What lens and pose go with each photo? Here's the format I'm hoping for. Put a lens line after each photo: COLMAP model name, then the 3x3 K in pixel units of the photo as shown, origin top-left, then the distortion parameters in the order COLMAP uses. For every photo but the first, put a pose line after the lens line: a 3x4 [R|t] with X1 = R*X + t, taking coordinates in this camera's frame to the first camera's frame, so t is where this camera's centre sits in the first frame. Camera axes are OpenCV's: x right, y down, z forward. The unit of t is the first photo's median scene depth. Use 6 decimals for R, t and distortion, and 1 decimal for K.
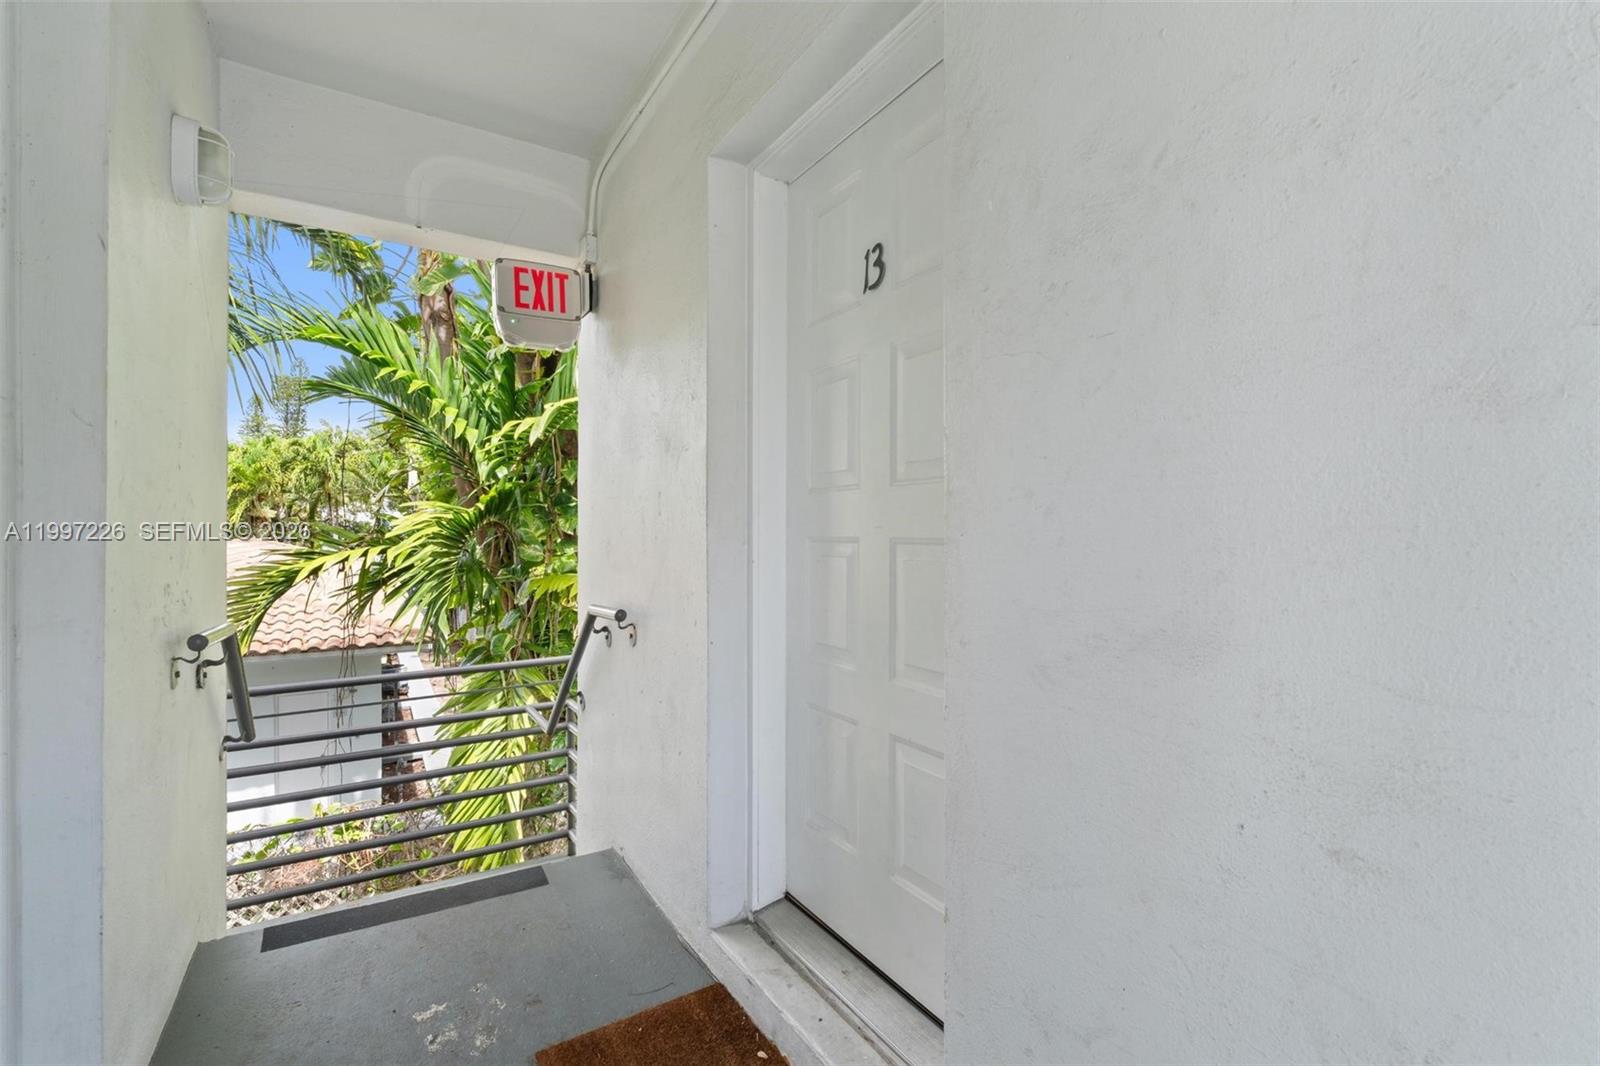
lens RADIAL K [[681.4, 0, 800.0], [0, 681.4, 533.0], [0, 0, 1]] dist [0.016677, -0.010840]
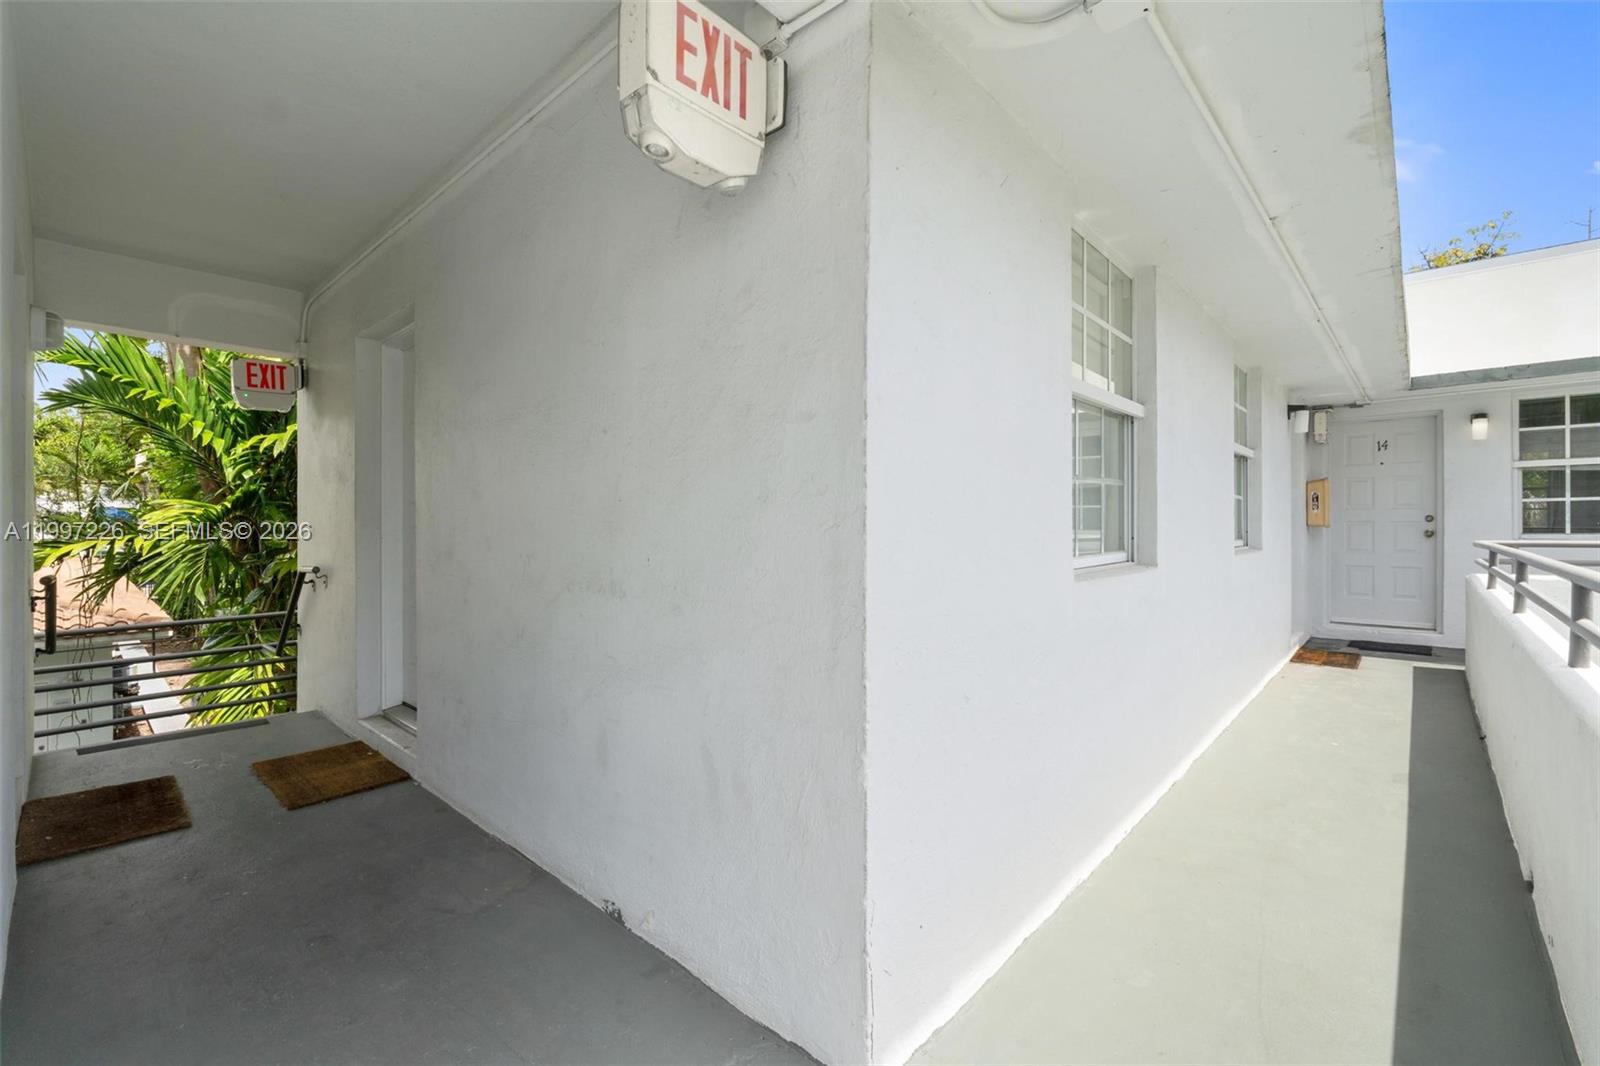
lens RADIAL K [[681.4, 0, 800.0], [0, 681.4, 533.0], [0, 0, 1]] dist [0.016677, -0.010840]
pose [[0.967849, -0.001759, 0.251525, 0.218223], [-0.000509, 0.999960, 0.008950, 0.003106], [-0.251530, -0.008791, 0.967810, -0.448995]]
